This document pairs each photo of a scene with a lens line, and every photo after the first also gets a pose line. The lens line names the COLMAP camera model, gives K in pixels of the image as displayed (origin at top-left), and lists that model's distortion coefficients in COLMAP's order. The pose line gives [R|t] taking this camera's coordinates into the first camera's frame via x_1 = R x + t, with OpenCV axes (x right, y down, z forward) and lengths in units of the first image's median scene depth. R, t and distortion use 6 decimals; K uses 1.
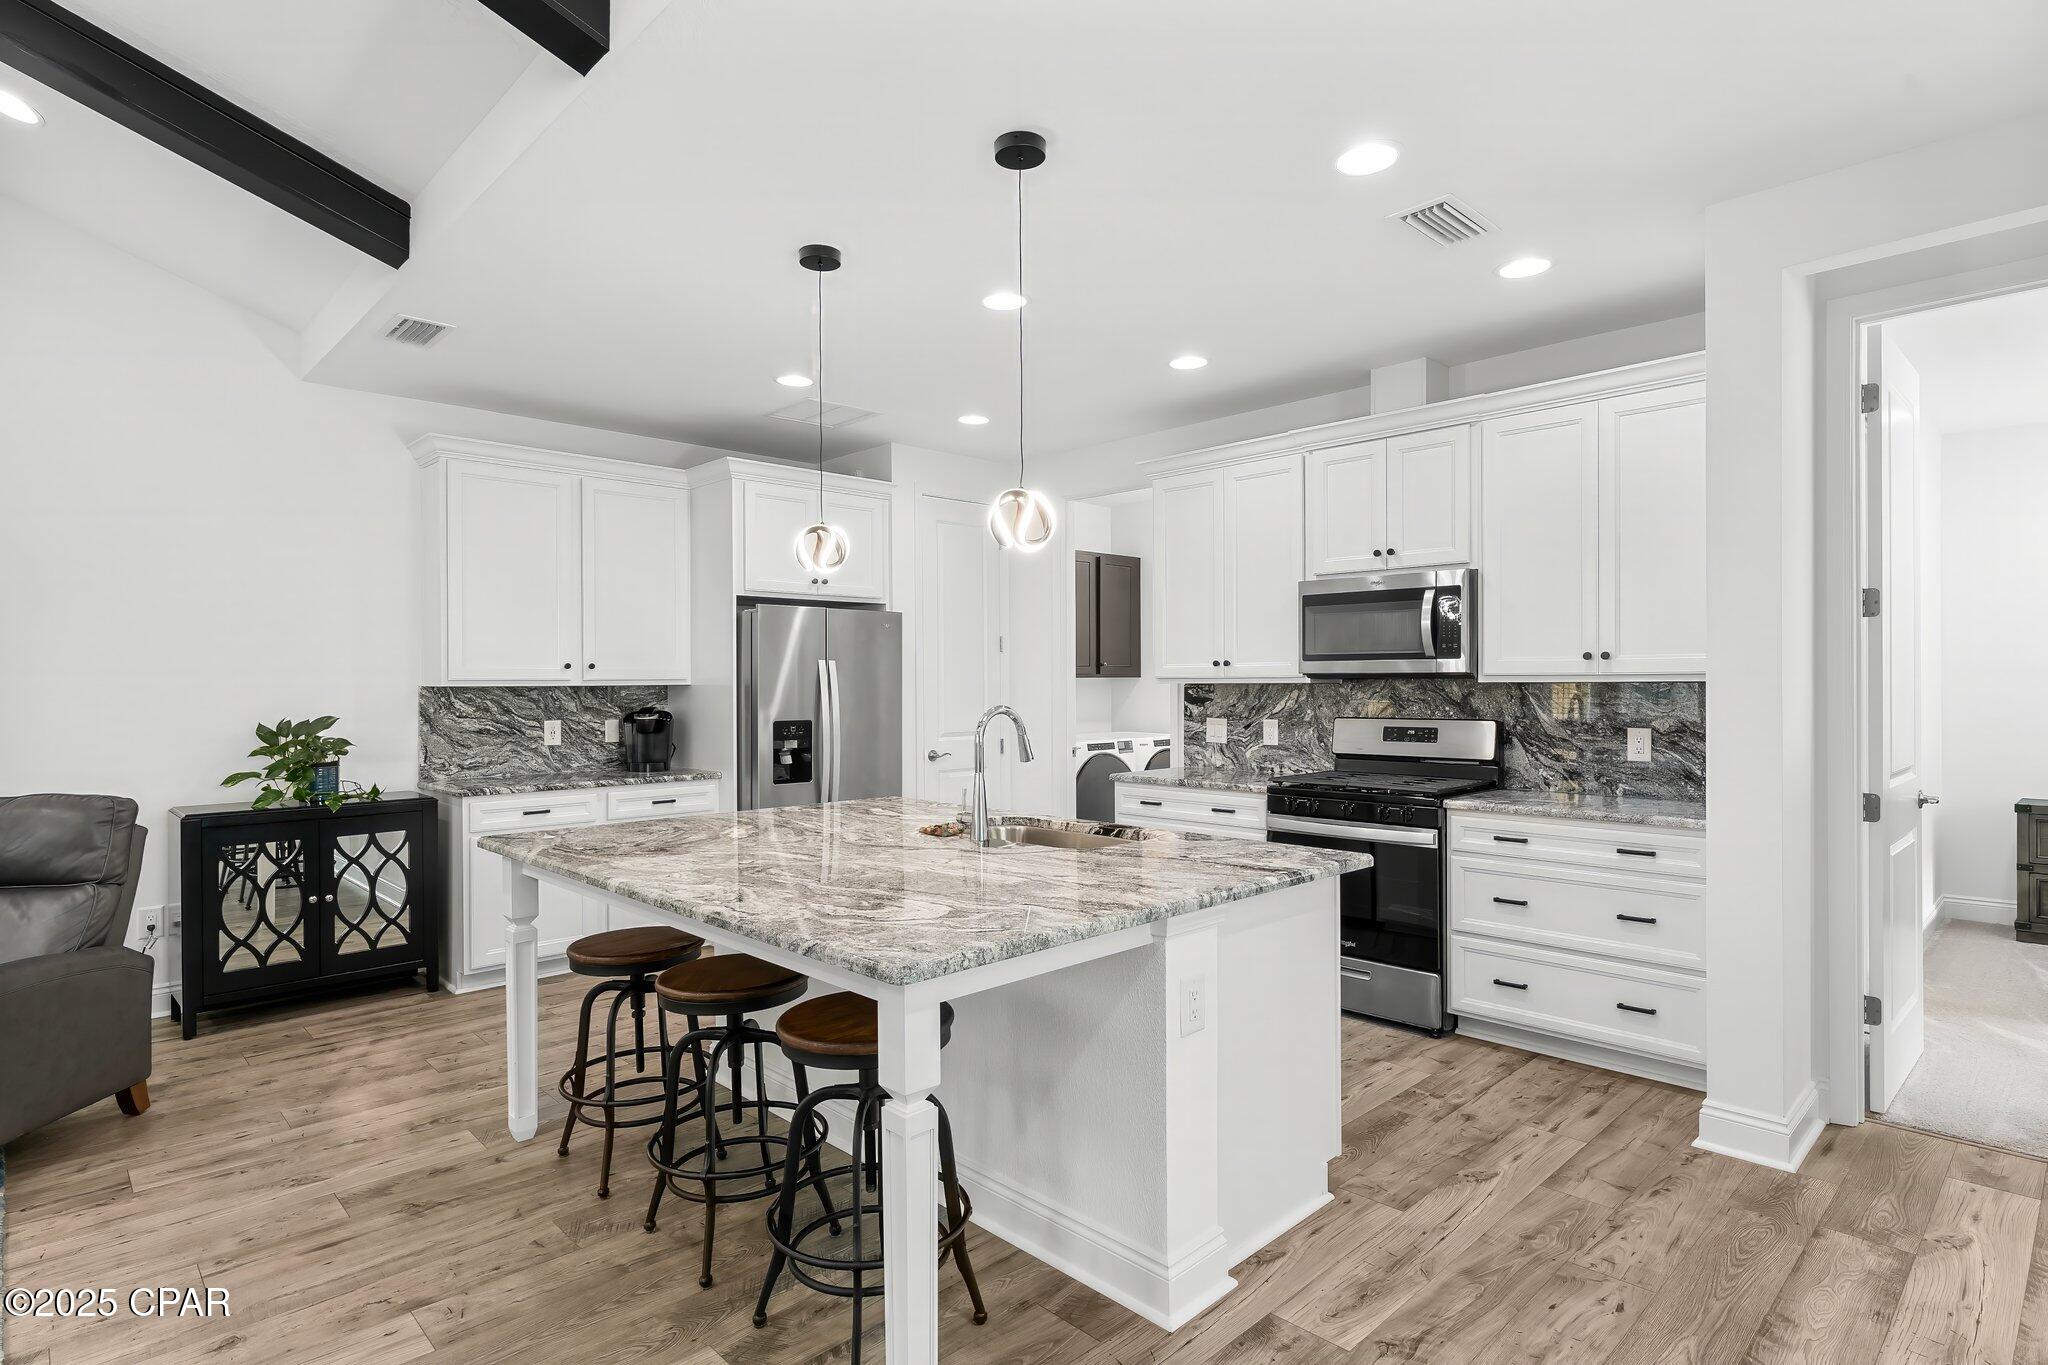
lens RADIAL K [[1064.6, 0, 1024.0], [0, 1064.6, 682.5], [0, 0, 1]] dist [-0.007087, -0.000466]
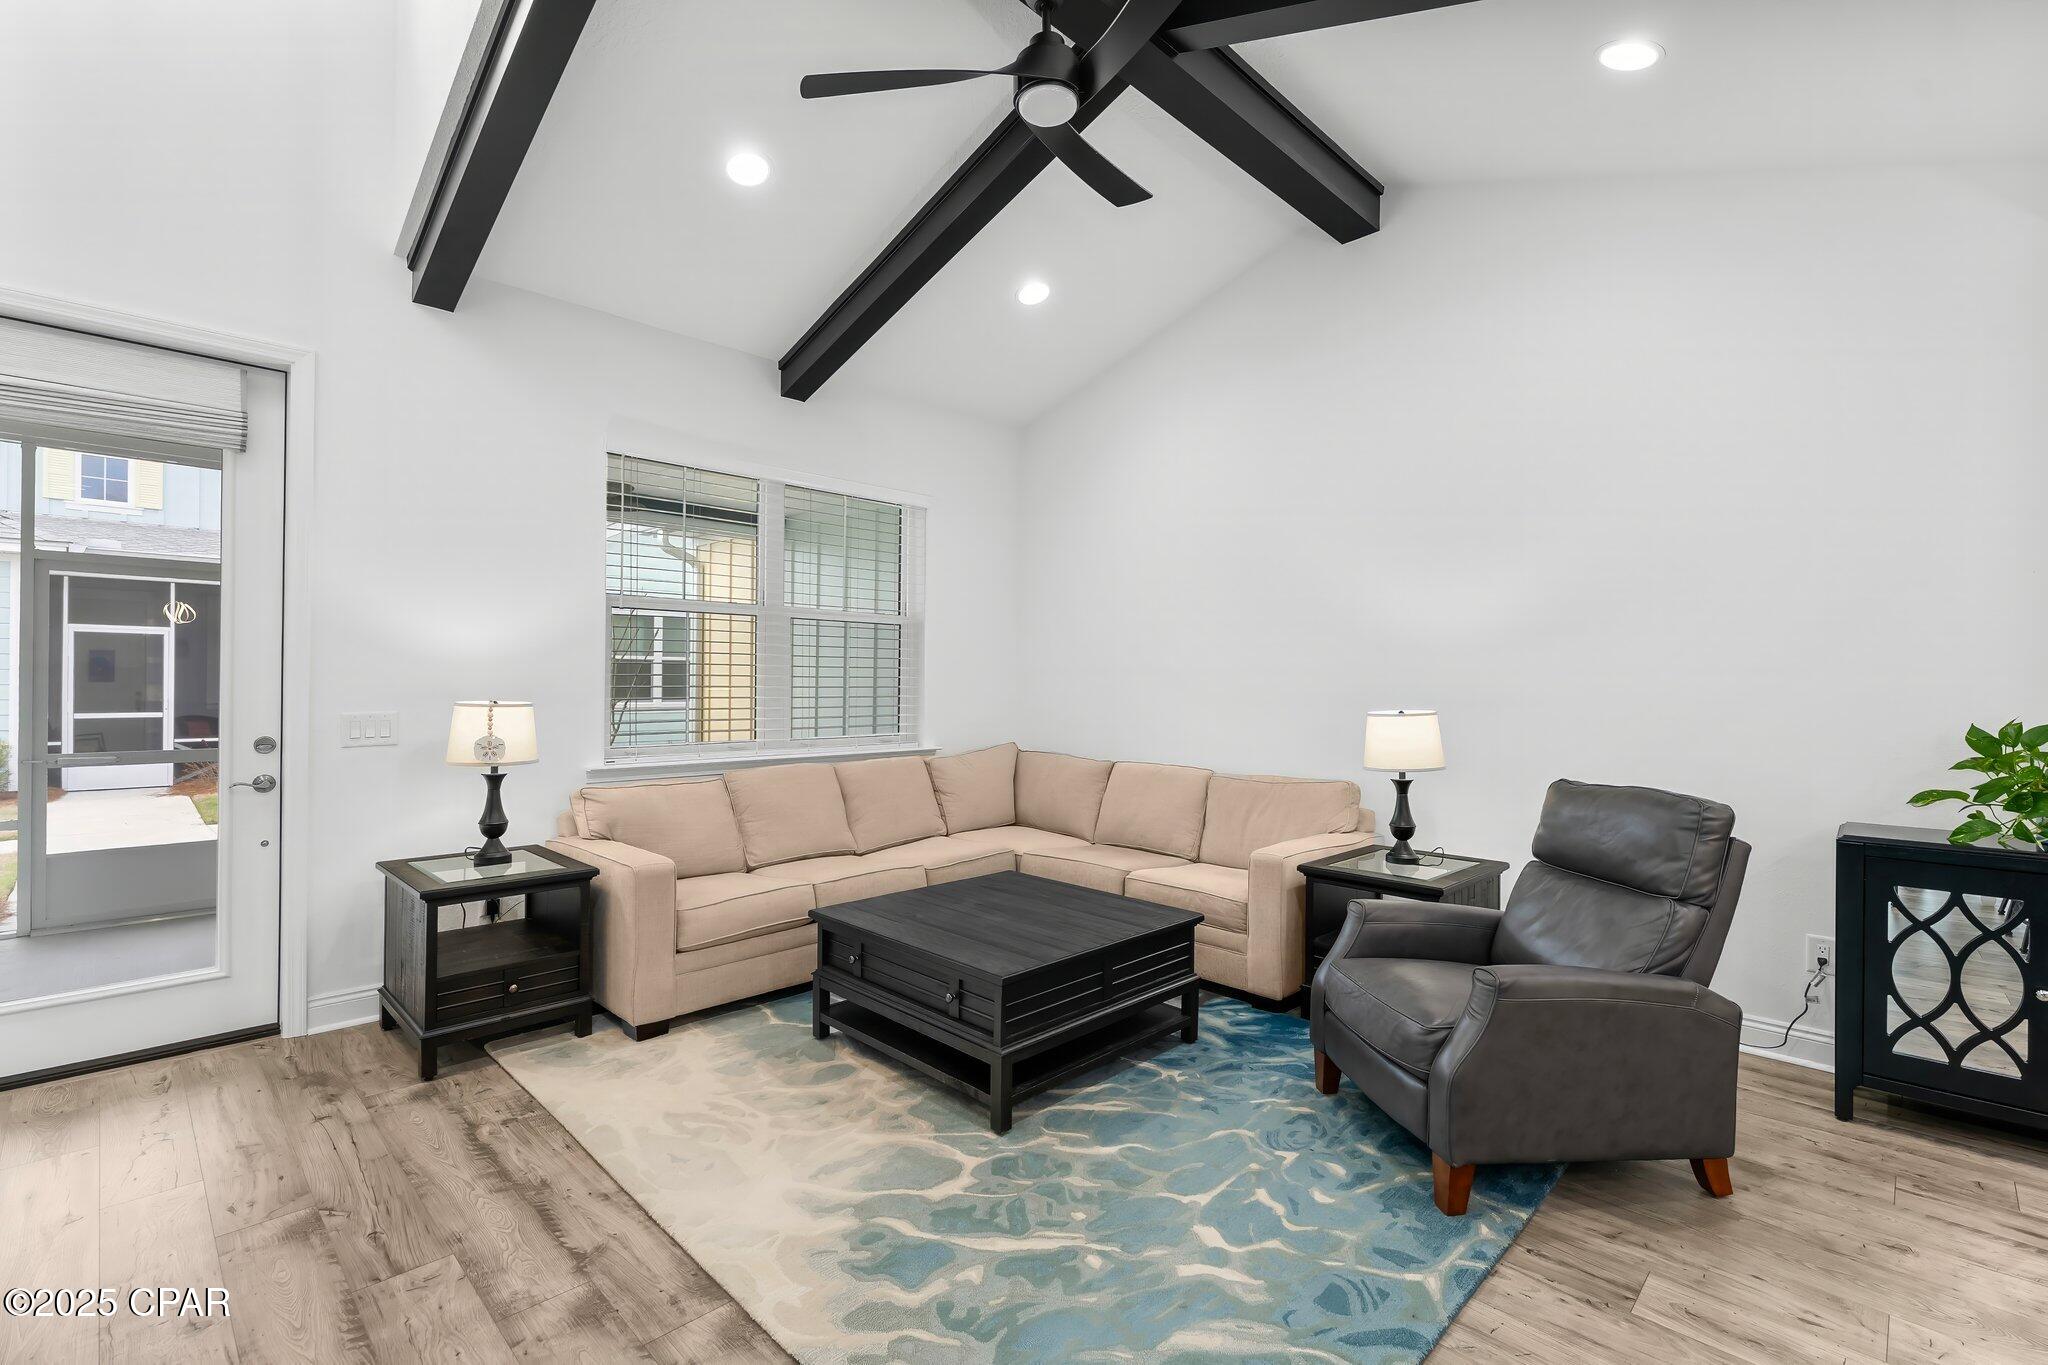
lens RADIAL K [[907.2, 0, 1024.0], [0, 907.2, 682.5], [0, 0, 1]] dist [-0.002680, -0.000233]
pose [[0.022468, 0.006482, -0.999727, -0.122139], [-0.007578, 0.999951, 0.006313, 0.010969], [0.999719, 0.007434, 0.022516, 0.345669]]
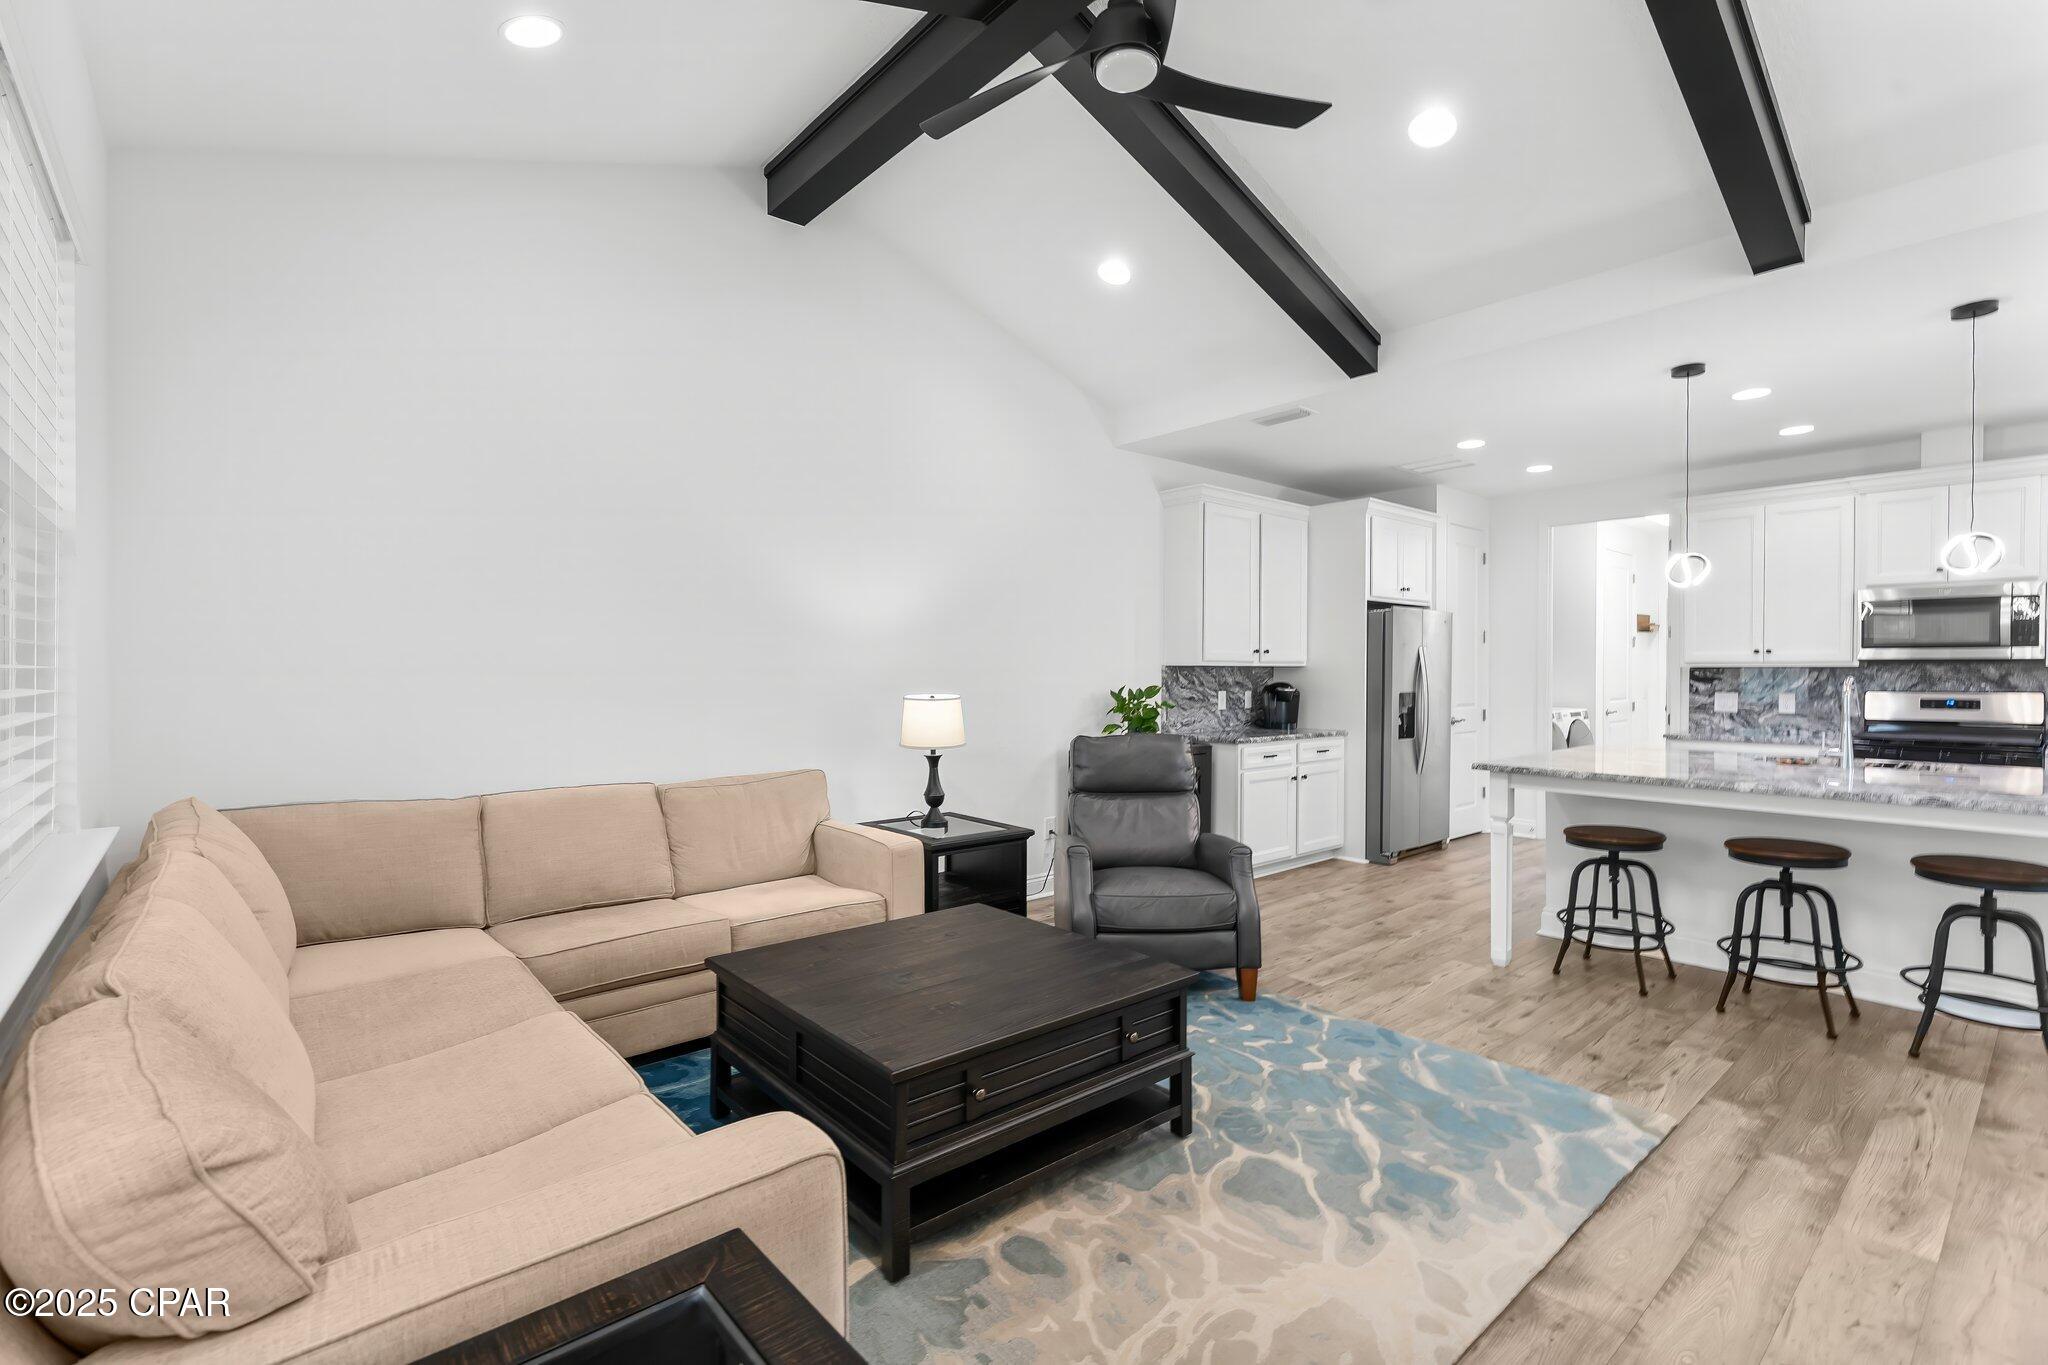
lens RADIAL K [[924.4, 0, 1024.0], [0, 924.4, 682.5], [0, 0, 1]] dist [0.002497, -0.000261]
pose [[0.998541, 0.005908, -0.053672, -0.782270], [-0.005215, 0.999901, 0.013050, 0.012479], [0.053744, -0.012751, 0.998473, -0.243640]]
